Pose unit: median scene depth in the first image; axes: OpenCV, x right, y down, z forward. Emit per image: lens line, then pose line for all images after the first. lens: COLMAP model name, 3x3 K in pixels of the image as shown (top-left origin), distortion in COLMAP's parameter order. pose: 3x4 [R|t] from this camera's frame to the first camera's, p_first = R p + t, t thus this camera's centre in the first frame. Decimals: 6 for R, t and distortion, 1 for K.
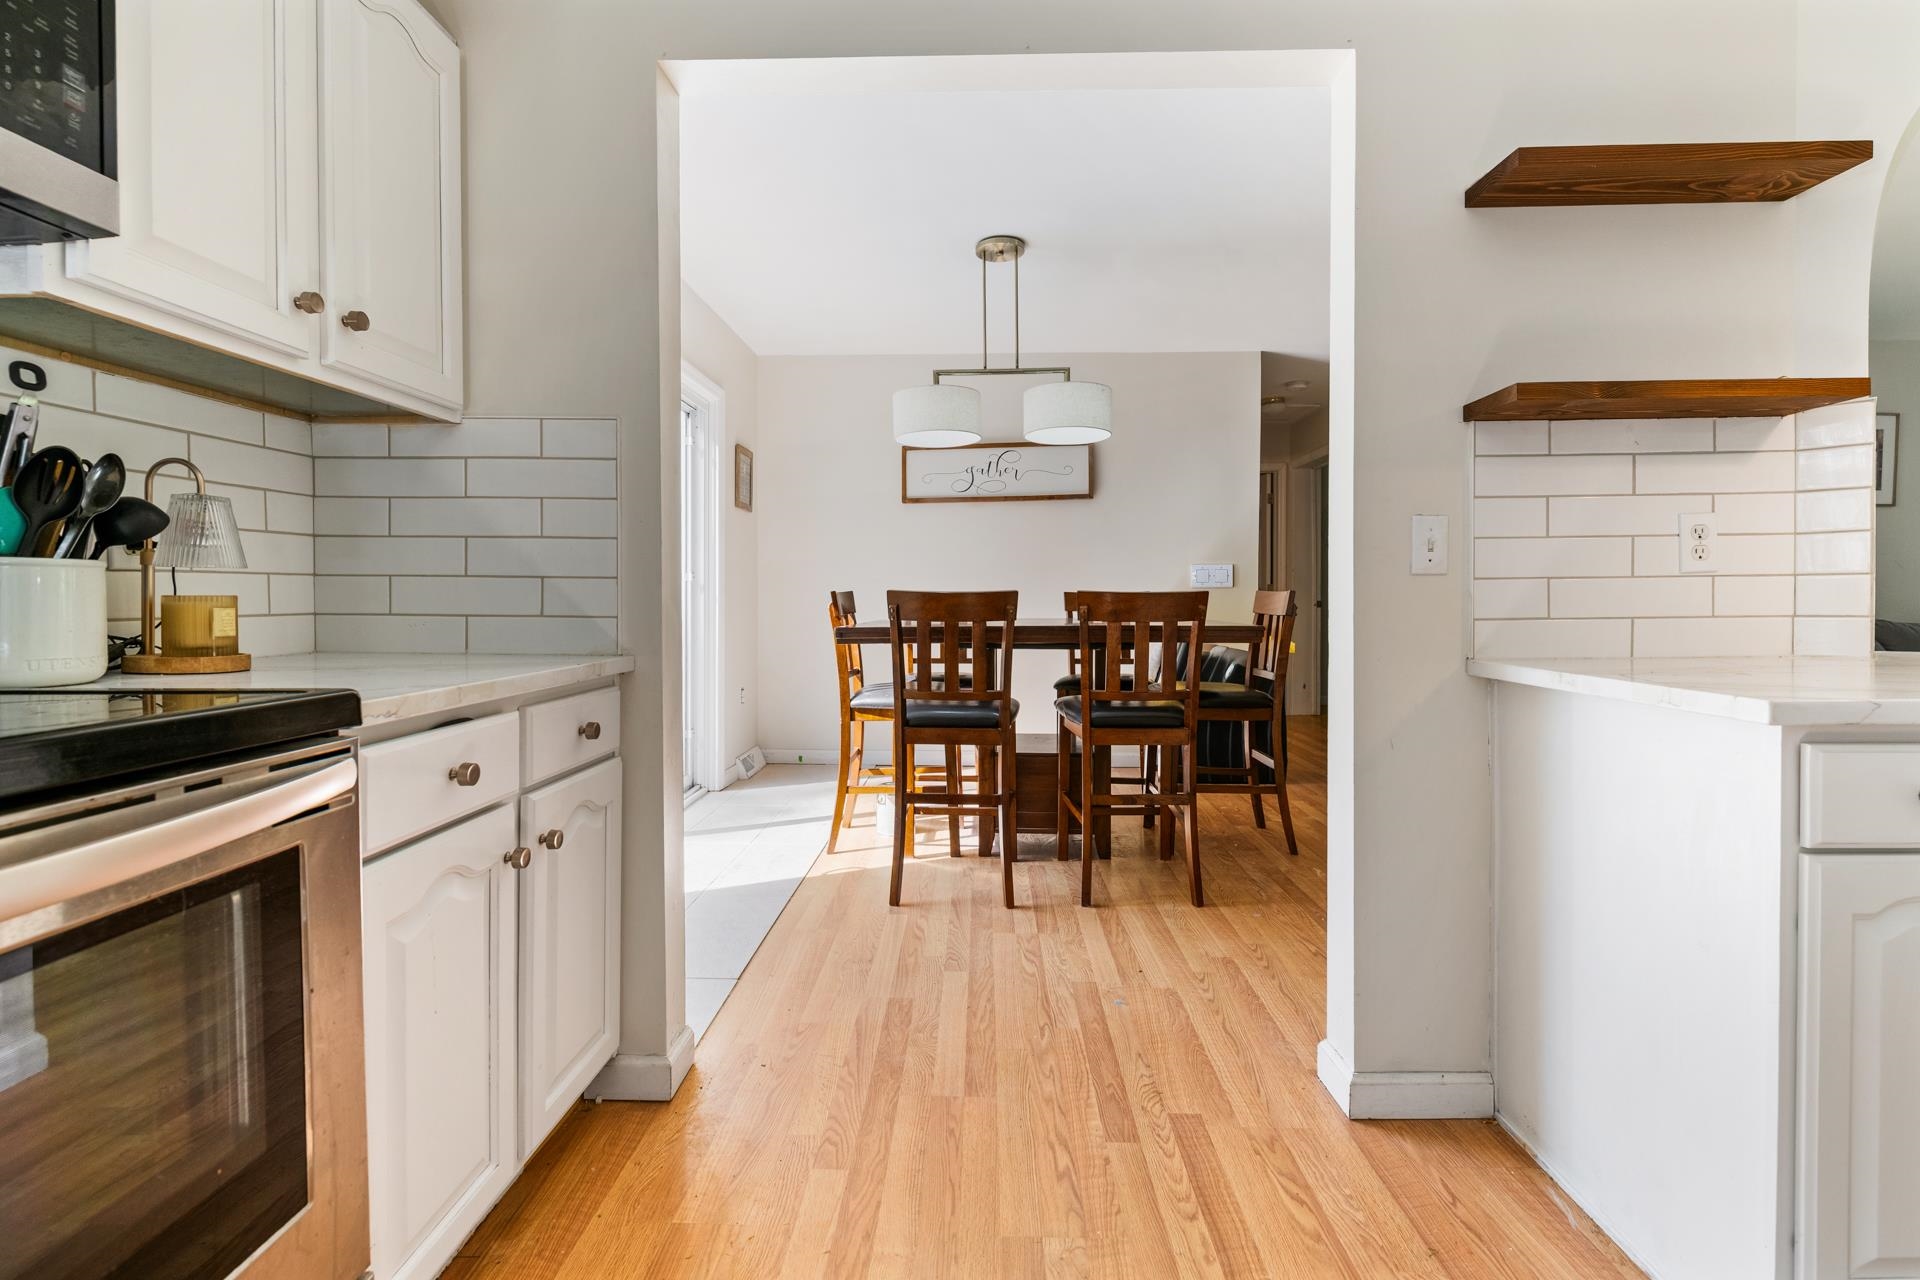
lens RADIAL K [[847.6, 0, 961.2], [0, 847.6, 609.2], [0, 0, 1]] dist [-0.008789, 0.000317]
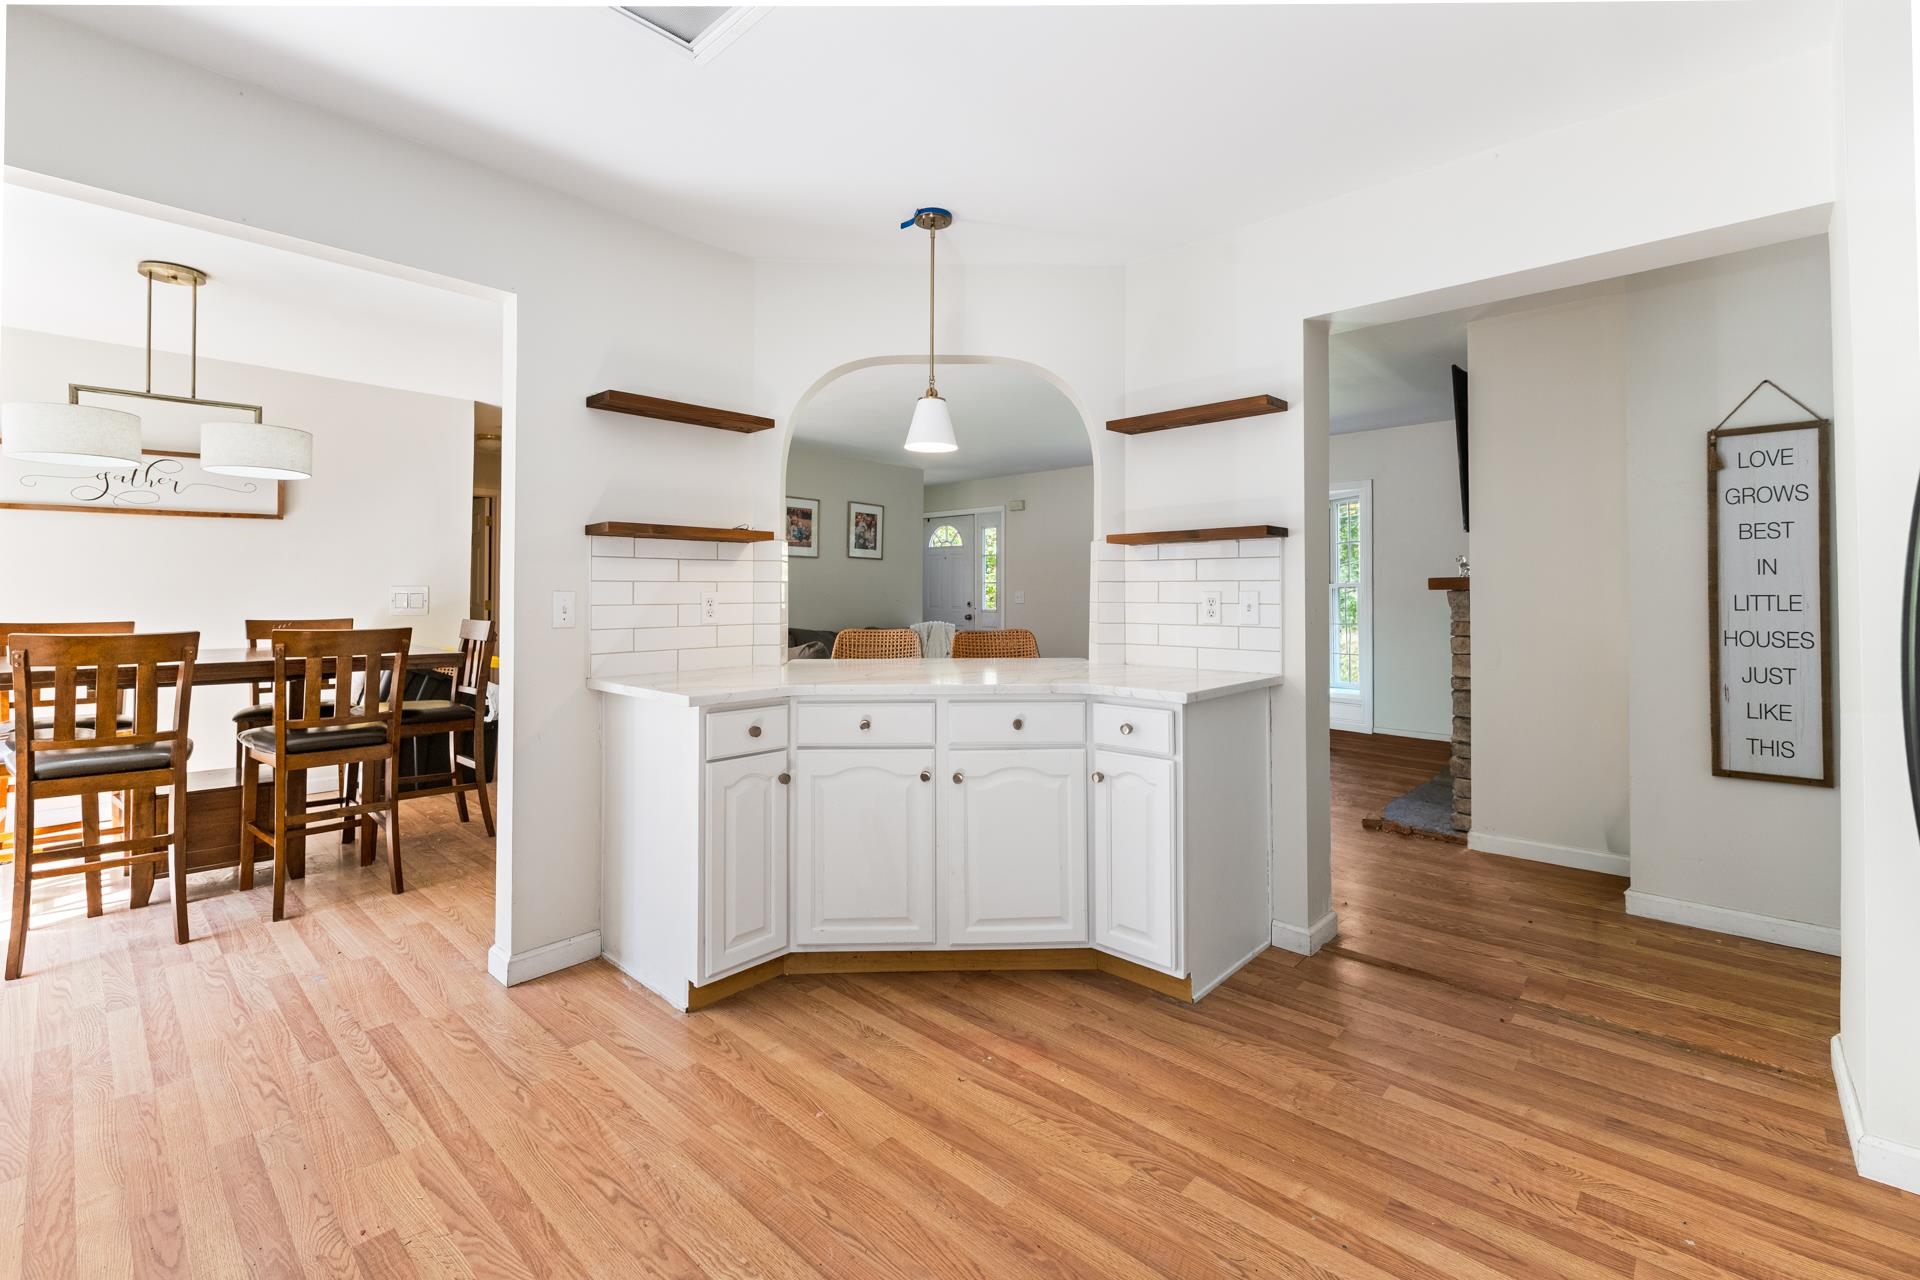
lens RADIAL K [[834.8, 0, 958.3], [0, 834.8, 580.6], [0, 0, 1]] dist [0.004579, -0.003069]
pose [[0.662074, 0.018125, 0.749219, -0.080774], [0.007323, 0.999503, -0.030651, -0.043014], [-0.749403, 0.025780, 0.661613, -0.350695]]
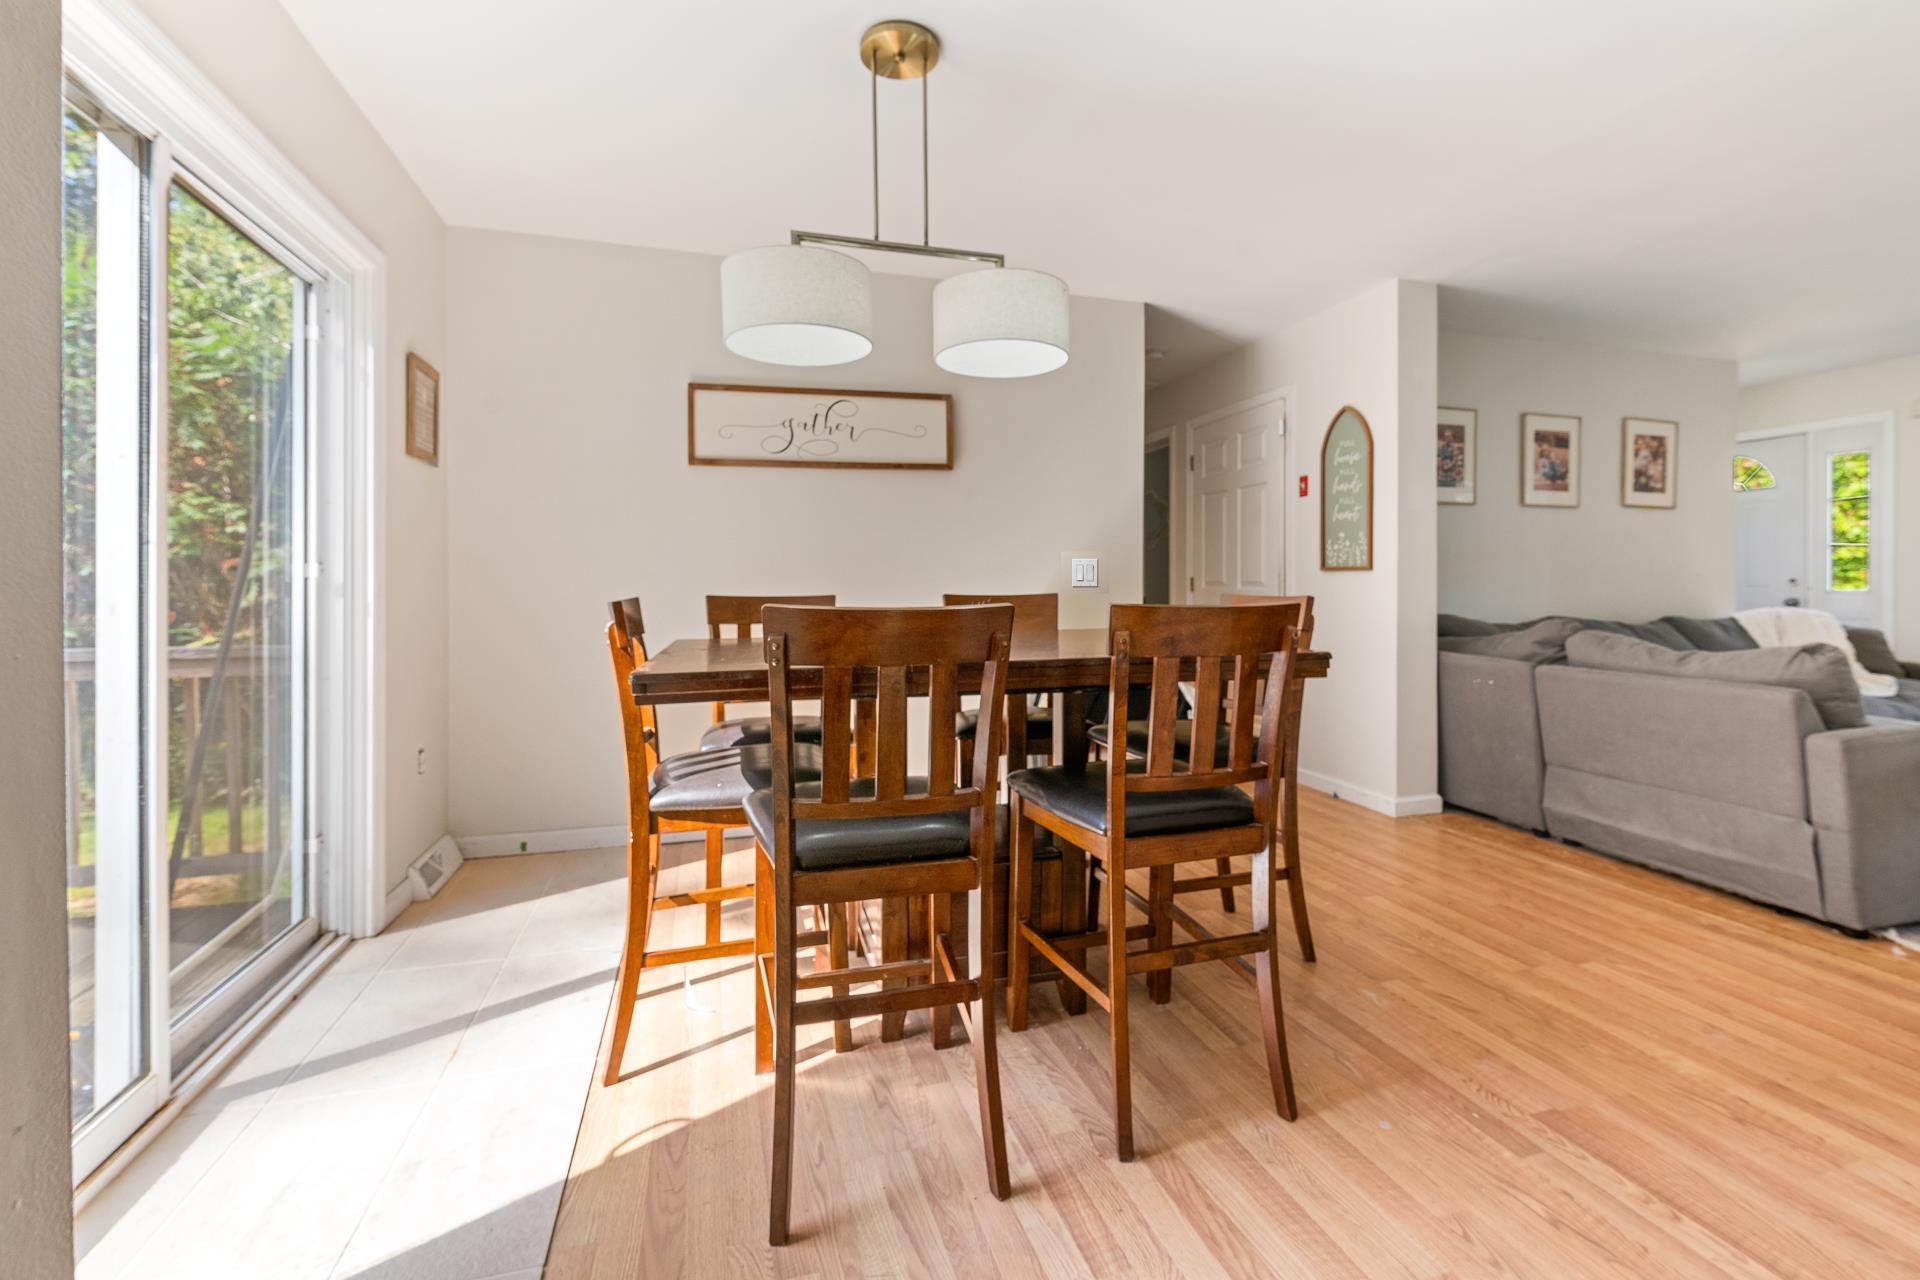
lens RADIAL K [[834.8, 0, 973.1], [0, 834.8, 589.0], [0, 0, 1]] dist [0.004579, -0.003069]
pose [[0.944219, -0.003309, 0.329300, -0.125864], [0.006537, 0.999941, -0.008695, -0.026677], [-0.329252, 0.010362, 0.944185, 0.468083]]
